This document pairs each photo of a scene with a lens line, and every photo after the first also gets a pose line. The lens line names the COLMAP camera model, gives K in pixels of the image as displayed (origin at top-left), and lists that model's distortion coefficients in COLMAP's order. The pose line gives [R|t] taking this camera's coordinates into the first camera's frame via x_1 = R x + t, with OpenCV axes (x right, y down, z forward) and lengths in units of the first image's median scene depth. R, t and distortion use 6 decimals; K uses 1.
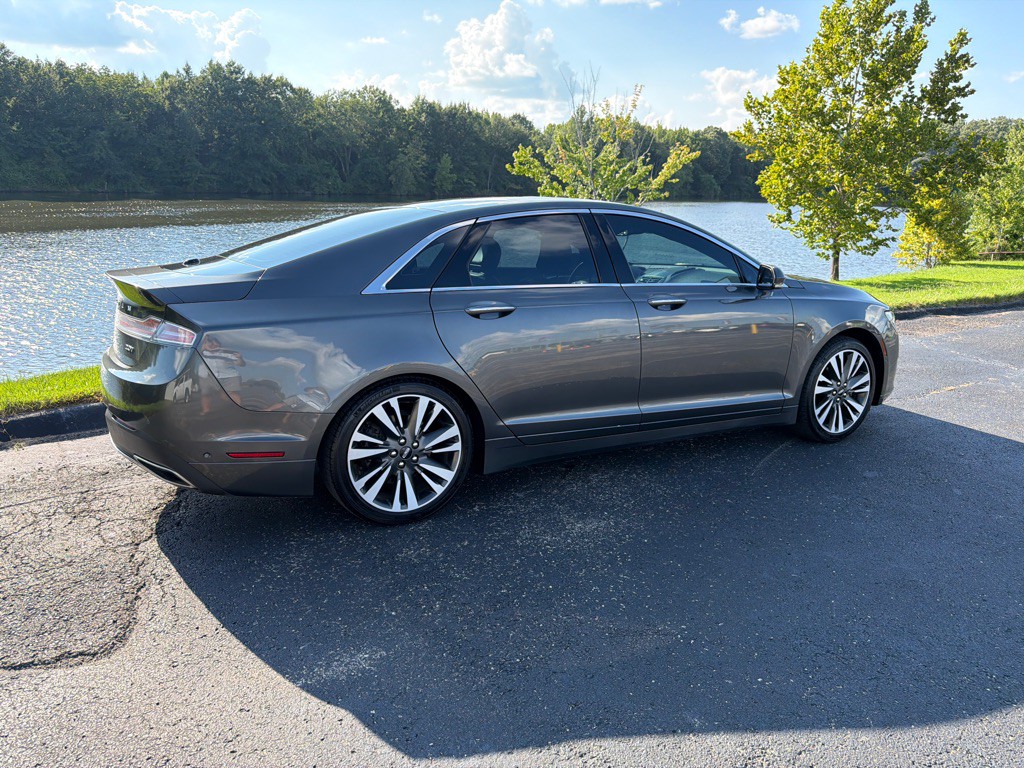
lens RADIAL K [[726.5, 0, 511.3], [0, 726.5, 381.4], [0, 0, 1]] dist [0.019834, -0.027817]
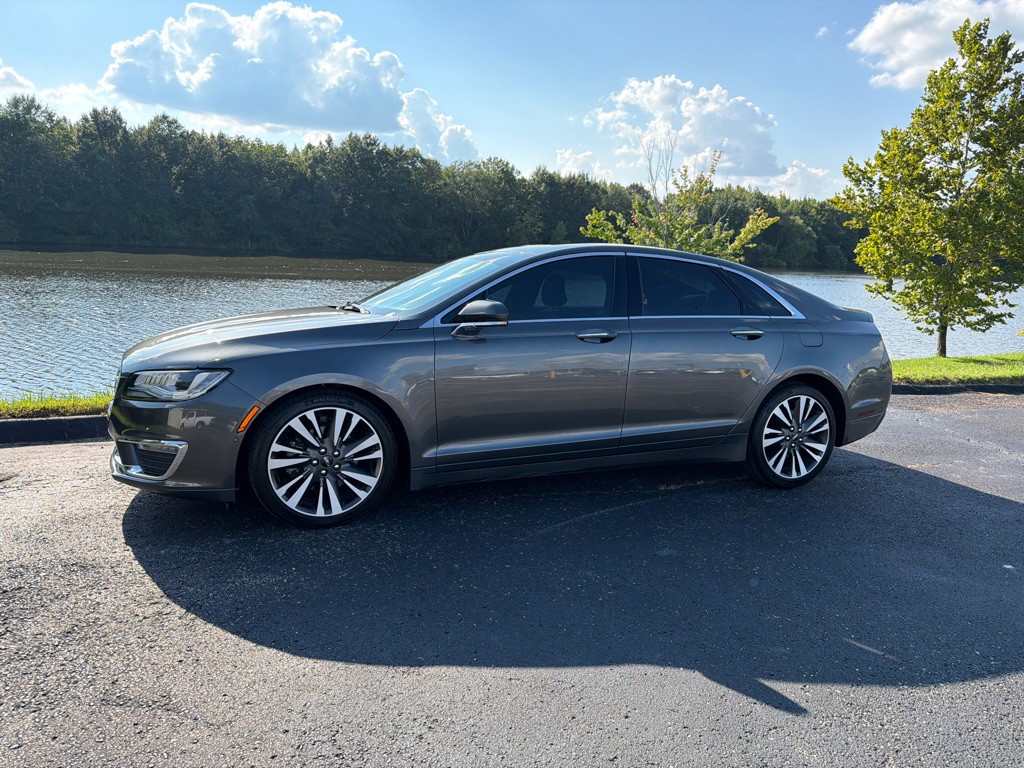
lens RADIAL K [[716.4, 0, 508.7], [0, 716.4, 388.4], [0, 0, 1]] dist [0.045714, -0.062455]
pose [[0.986176, 0.051645, -0.157450, 0.036332], [-0.063346, 0.995518, -0.070226, 0.000665], [0.153118, 0.079229, 0.985027, 0.011727]]
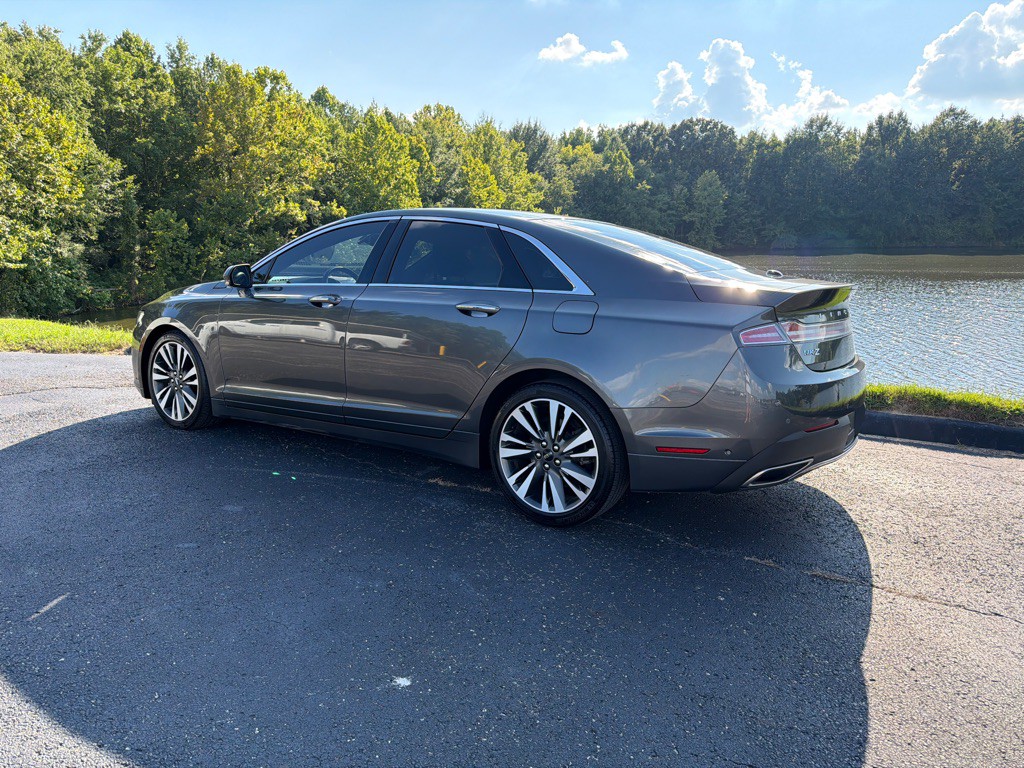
lens RADIAL K [[719.7, 0, 511.6], [0, 719.7, 378.6], [0, 0, 1]] dist [0.036833, -0.043409]
pose [[0.409086, 0.146407, -0.900674, 0.116724], [-0.215217, 0.974679, 0.060685, -0.012370], [0.886753, 0.169015, 0.430236, 0.076612]]
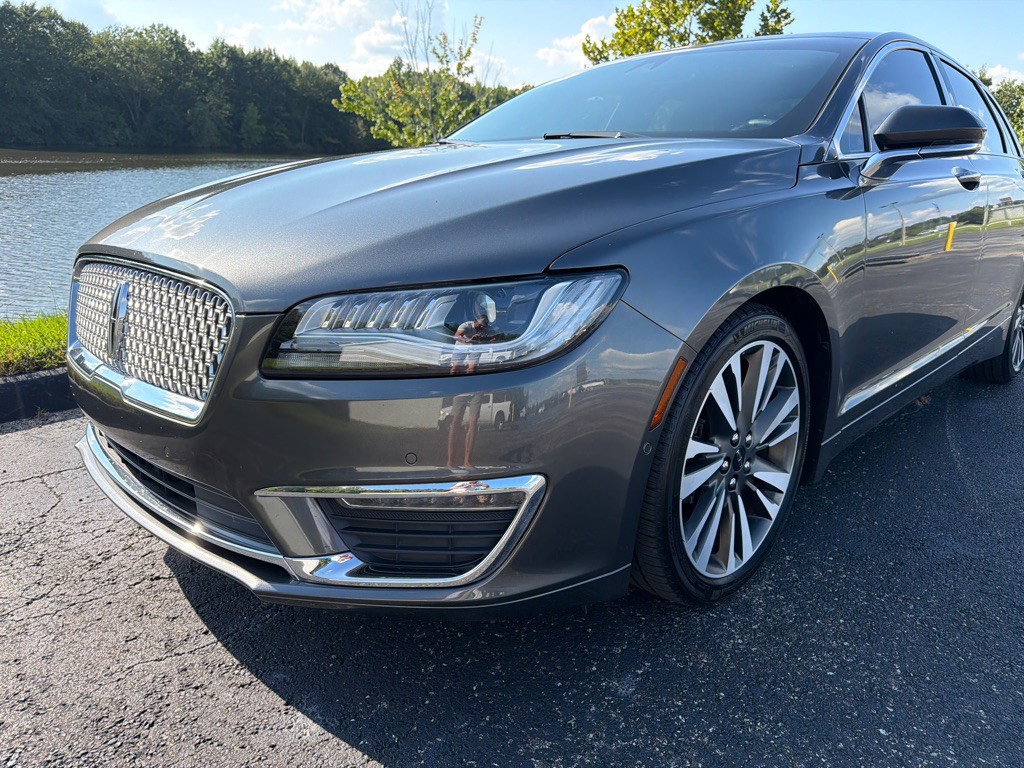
lens RADIAL K [[730.5, 0, 512.0], [0, 730.5, 384.0], [0, 0, 1]] dist [0.000545, -0.008310]
pose [[0.971976, -0.056294, 0.228242, -0.009377], [0.043729, 0.997255, 0.059744, -0.001809], [-0.230979, -0.048089, 0.971770, 0.049256]]
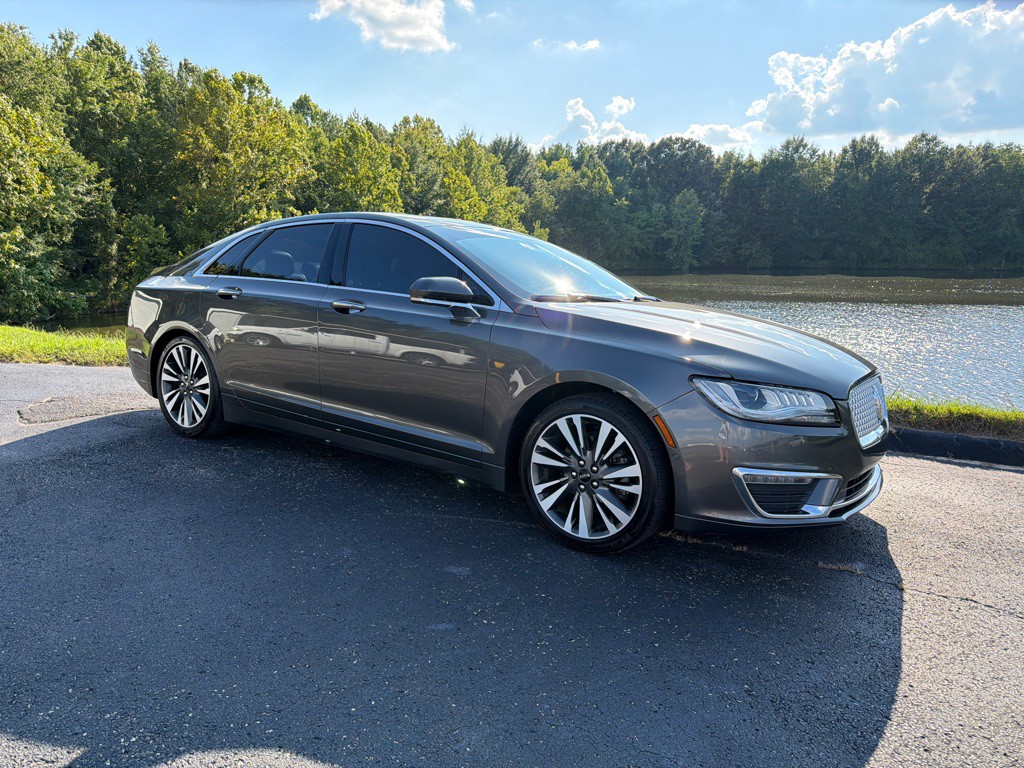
lens RADIAL K [[718.9, 0, 509.4], [0, 718.9, 389.2], [0, 0, 1]] dist [0.048186, -0.065444]
pose [[0.440431, 0.148160, -0.885477, 0.093296], [-0.230563, 0.971876, 0.047936, -0.007422], [0.867676, 0.183046, 0.462204, 0.059098]]
